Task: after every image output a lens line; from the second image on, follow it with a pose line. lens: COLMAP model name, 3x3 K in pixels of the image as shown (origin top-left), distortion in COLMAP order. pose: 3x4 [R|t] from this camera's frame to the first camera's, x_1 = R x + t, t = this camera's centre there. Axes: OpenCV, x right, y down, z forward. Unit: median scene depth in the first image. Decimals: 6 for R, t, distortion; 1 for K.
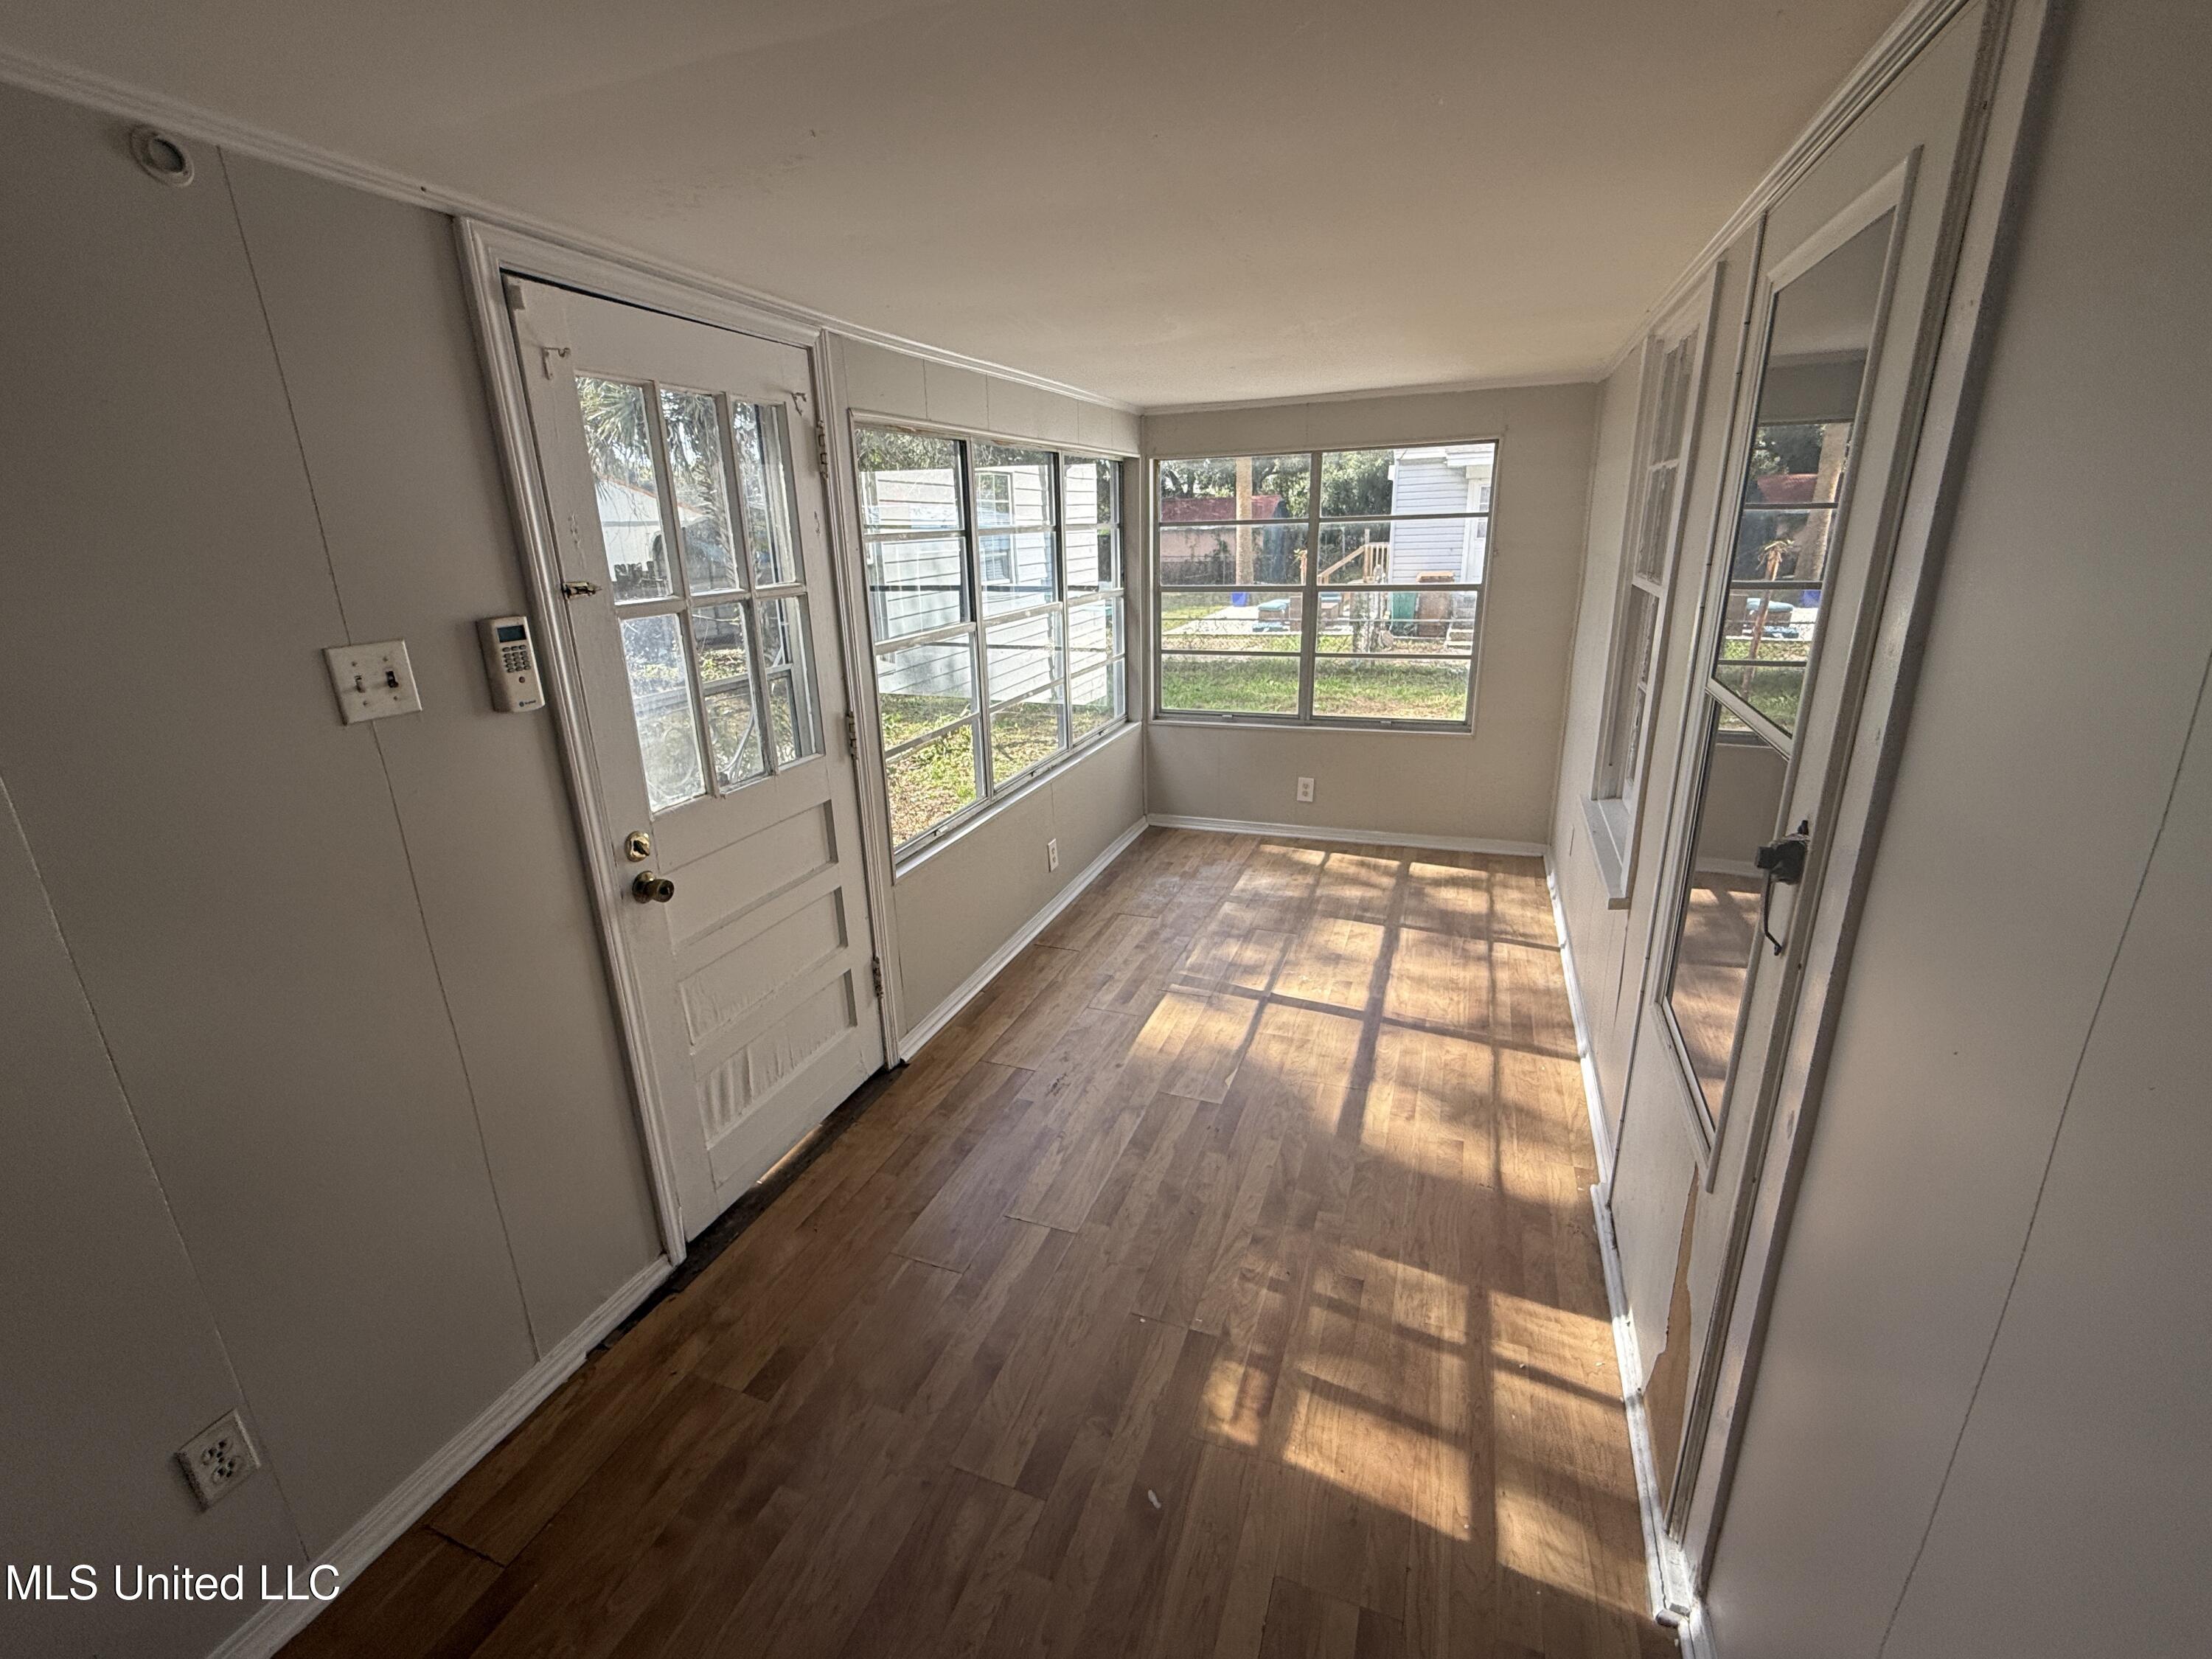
lens RADIAL K [[945.5, 0, 1106.1], [0, 945.5, 828.2], [0, 0, 1]] dist [0.000613, -0.000288]
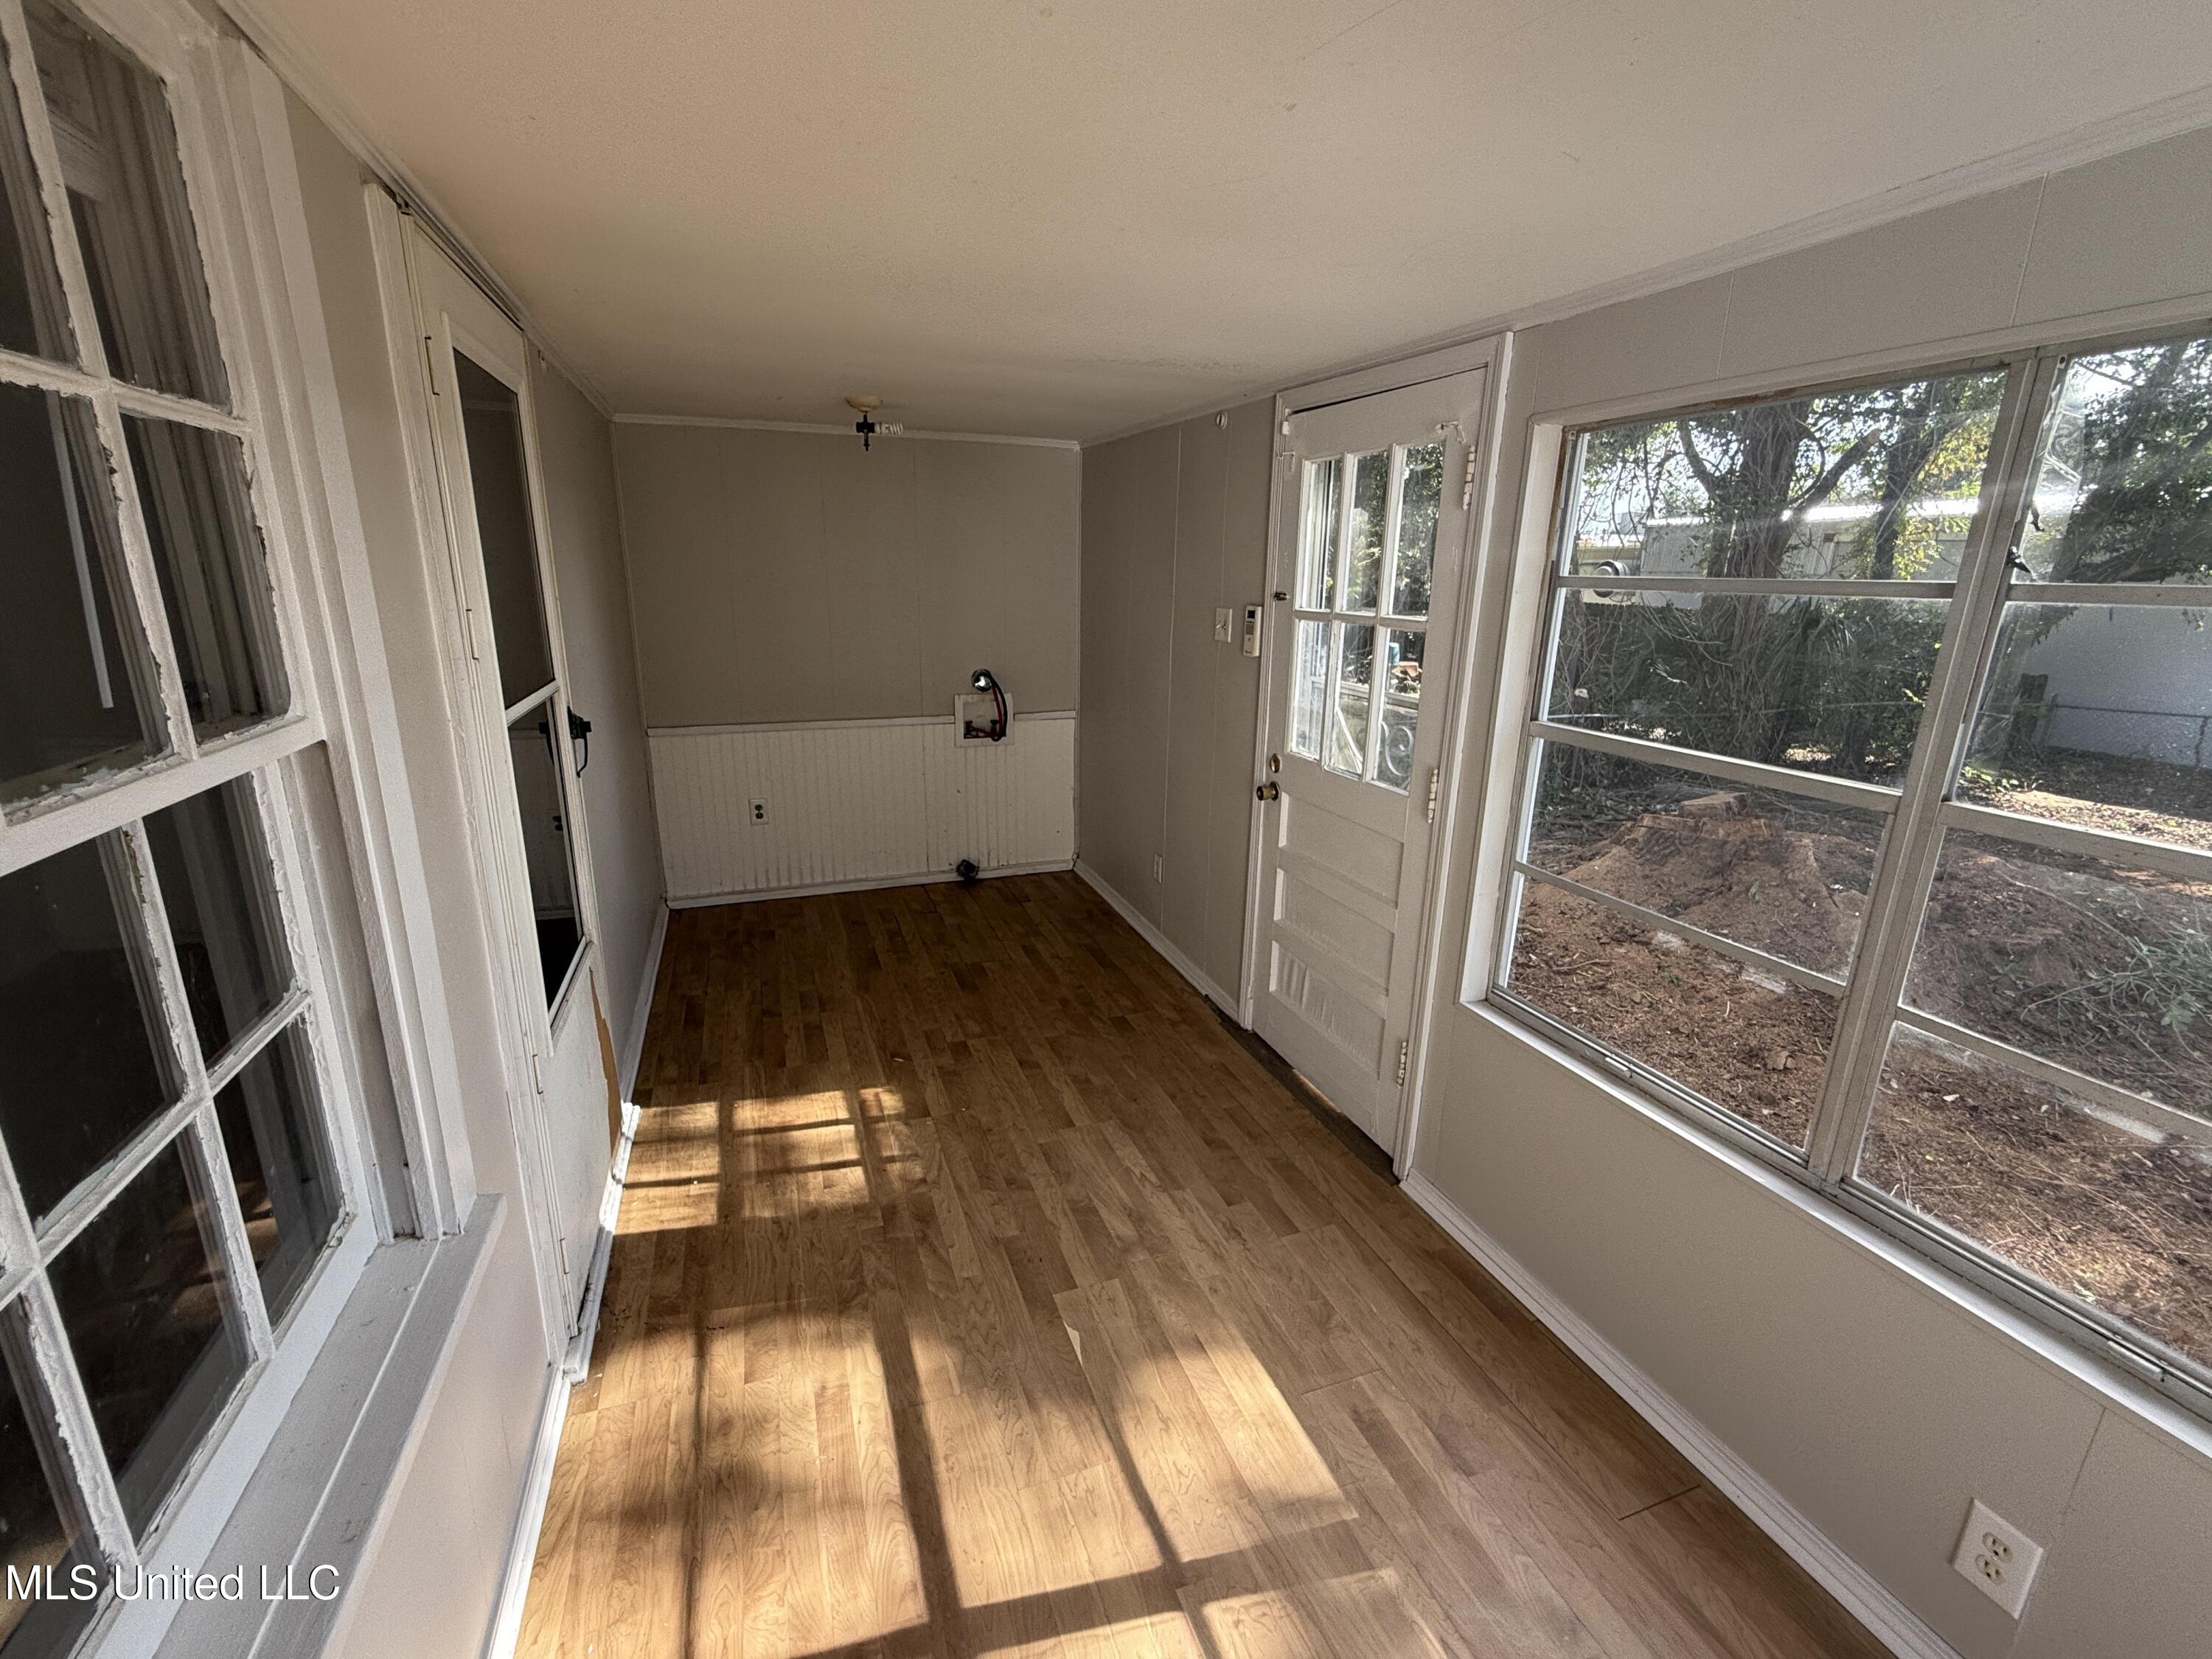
lens RADIAL K [[938.1, 0, 1106.1], [0, 938.1, 820.8], [0, 0, 1]] dist [0.002034, -0.000192]
pose [[-0.753335, 0.183569, -0.631497, 0.555232], [-0.202366, 0.848951, 0.488191, -0.471154], [0.625727, 0.495565, -0.602396, 1.419517]]
